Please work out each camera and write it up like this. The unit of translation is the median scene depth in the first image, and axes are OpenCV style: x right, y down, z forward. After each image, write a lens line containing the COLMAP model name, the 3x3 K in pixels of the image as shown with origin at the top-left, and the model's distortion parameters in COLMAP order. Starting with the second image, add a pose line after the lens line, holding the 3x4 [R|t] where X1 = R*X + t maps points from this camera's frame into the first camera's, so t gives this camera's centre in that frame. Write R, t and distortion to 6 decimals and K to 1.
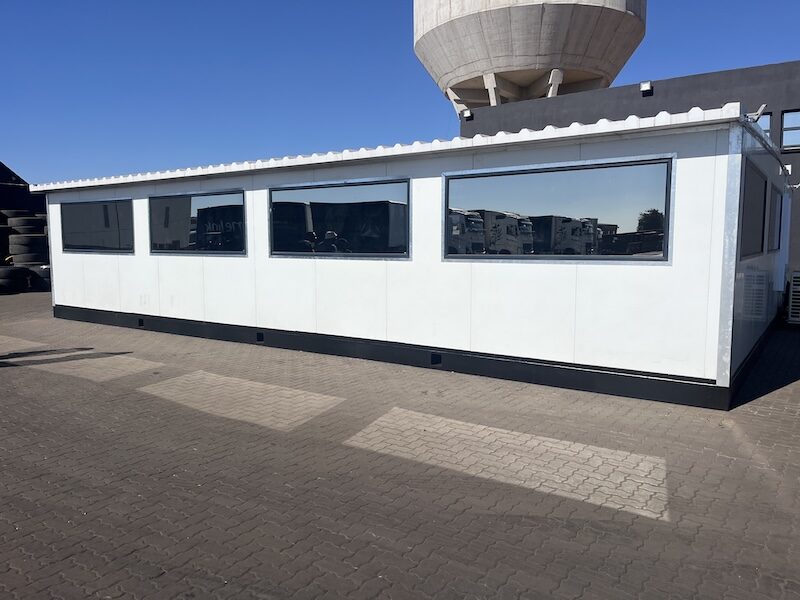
lens RADIAL K [[613.1, 0, 400.4], [0, 613.1, 298.7], [0, 0, 1]] dist [-0.003959, -0.003035]
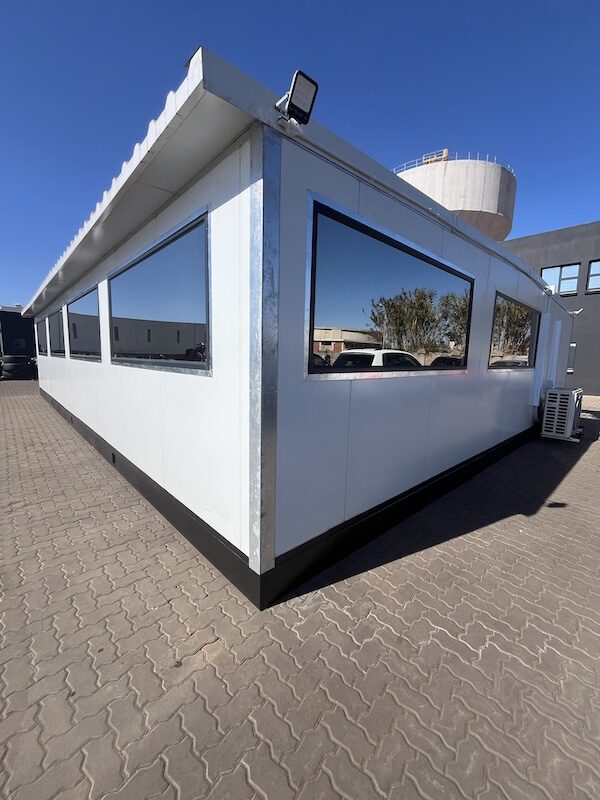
lens RADIAL K [[322.7, 0, 298.9], [0, 322.7, 401.1], [0, 0, 1]] dist [-0.000734, -0.000030]
pose [[0.976468, 0.053586, -0.208897, 0.280000], [-0.045693, 0.998054, 0.042431, -0.021933], [0.210765, -0.031888, 0.977017, 0.304089]]
